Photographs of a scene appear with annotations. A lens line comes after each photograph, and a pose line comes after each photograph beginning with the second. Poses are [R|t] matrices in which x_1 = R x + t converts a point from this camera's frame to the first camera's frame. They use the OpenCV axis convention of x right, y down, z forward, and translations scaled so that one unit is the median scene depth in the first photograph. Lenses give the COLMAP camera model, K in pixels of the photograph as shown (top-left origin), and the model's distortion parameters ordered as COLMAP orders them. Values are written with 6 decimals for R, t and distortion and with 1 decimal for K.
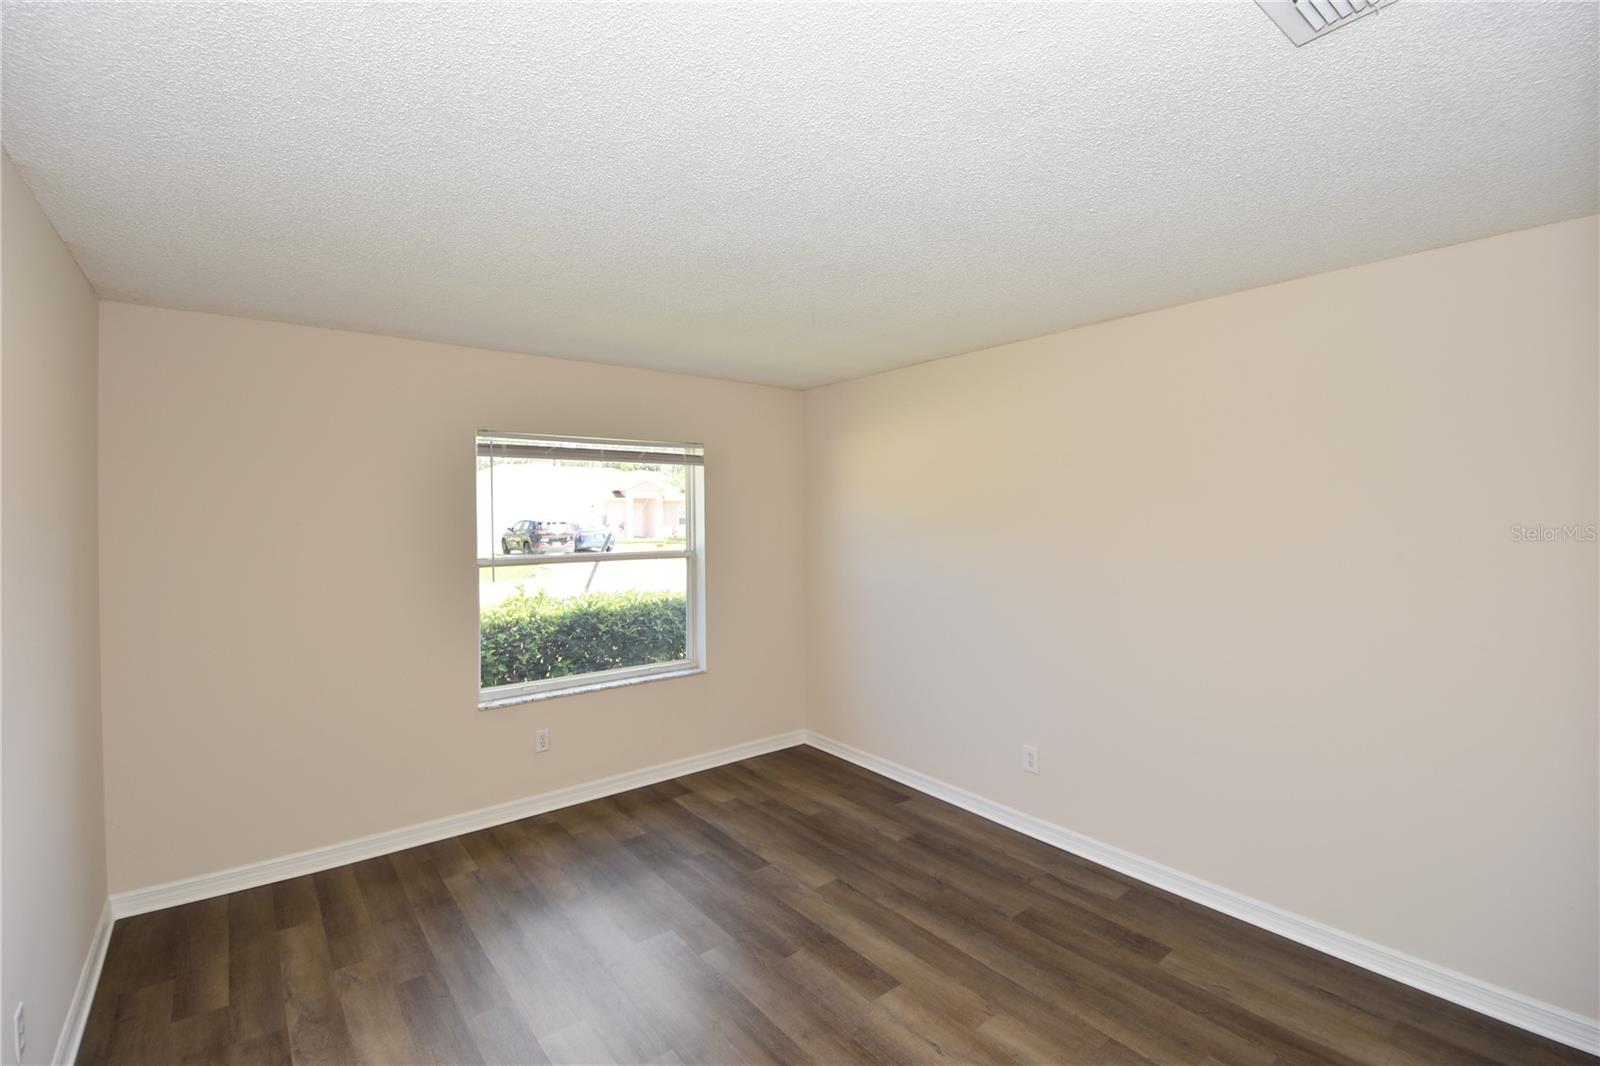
lens RADIAL K [[703.2, 0, 794.4], [0, 703.2, 513.7], [0, 0, 1]] dist [0.013185, -0.021983]
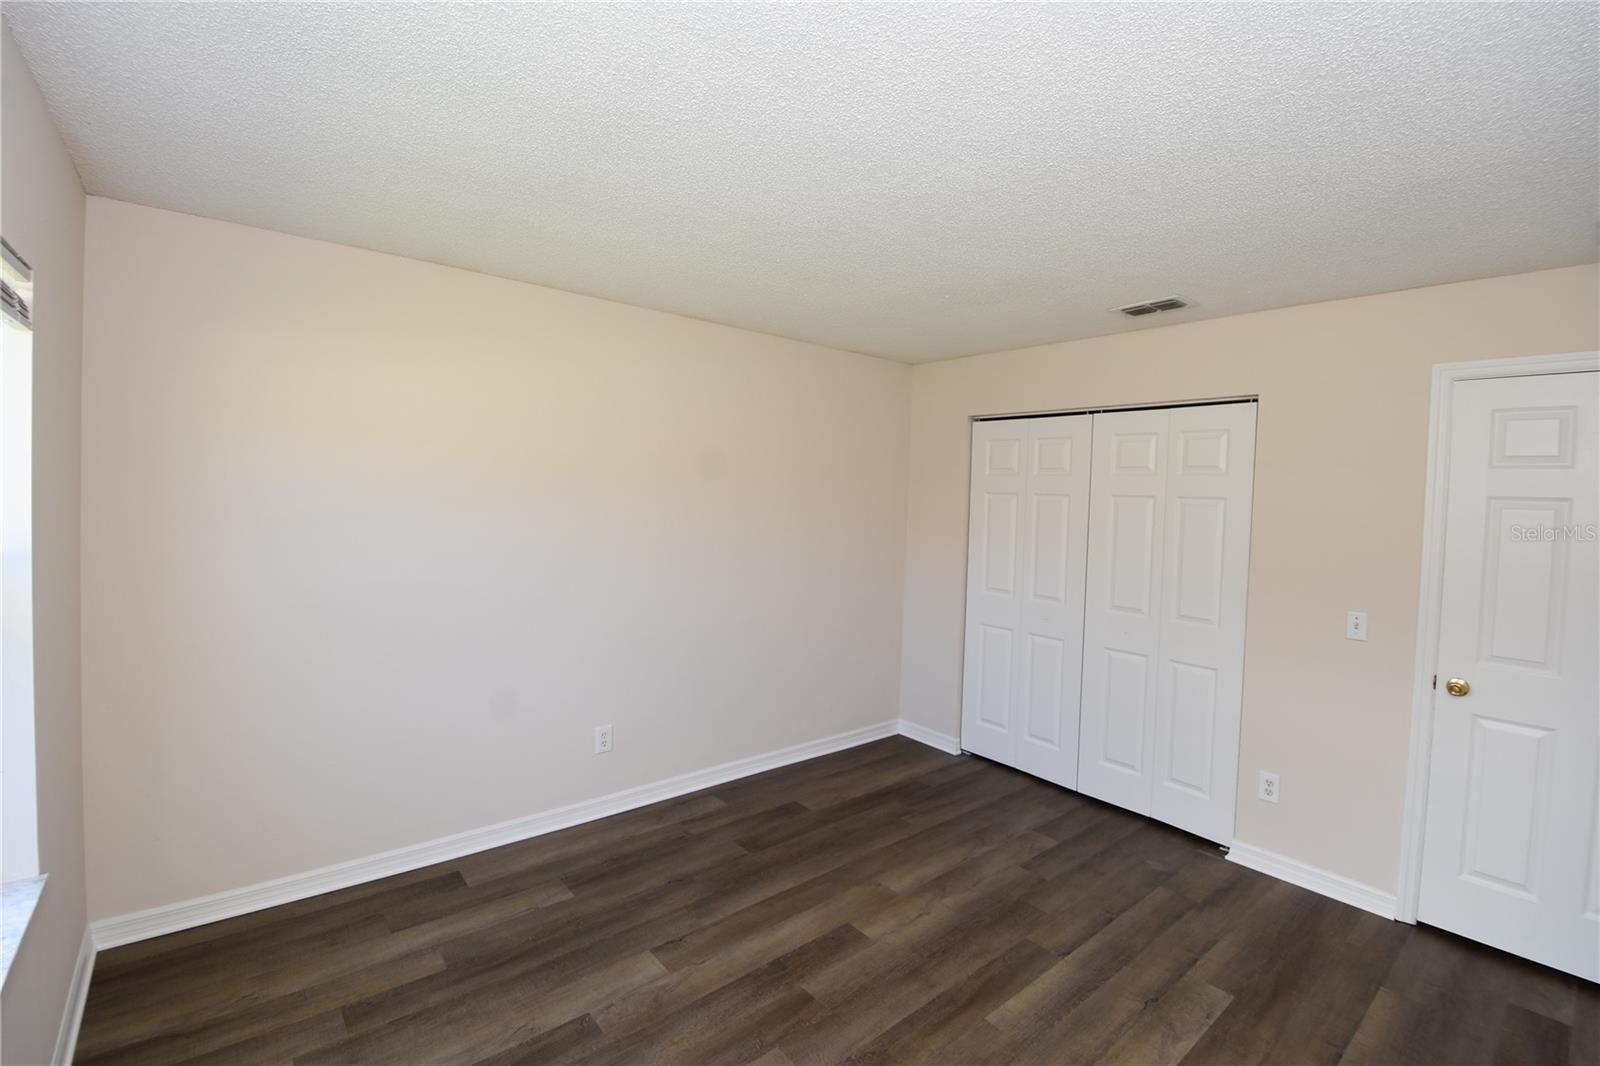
lens RADIAL K [[703.2, 0, 794.4], [0, 703.2, 513.7], [0, 0, 1]] dist [0.013185, -0.021983]
pose [[-0.013591, -0.037530, 0.999203, -0.747615], [-0.036783, 0.998638, 0.037009, -0.012206], [-0.999231, -0.036251, -0.014953, 0.901180]]
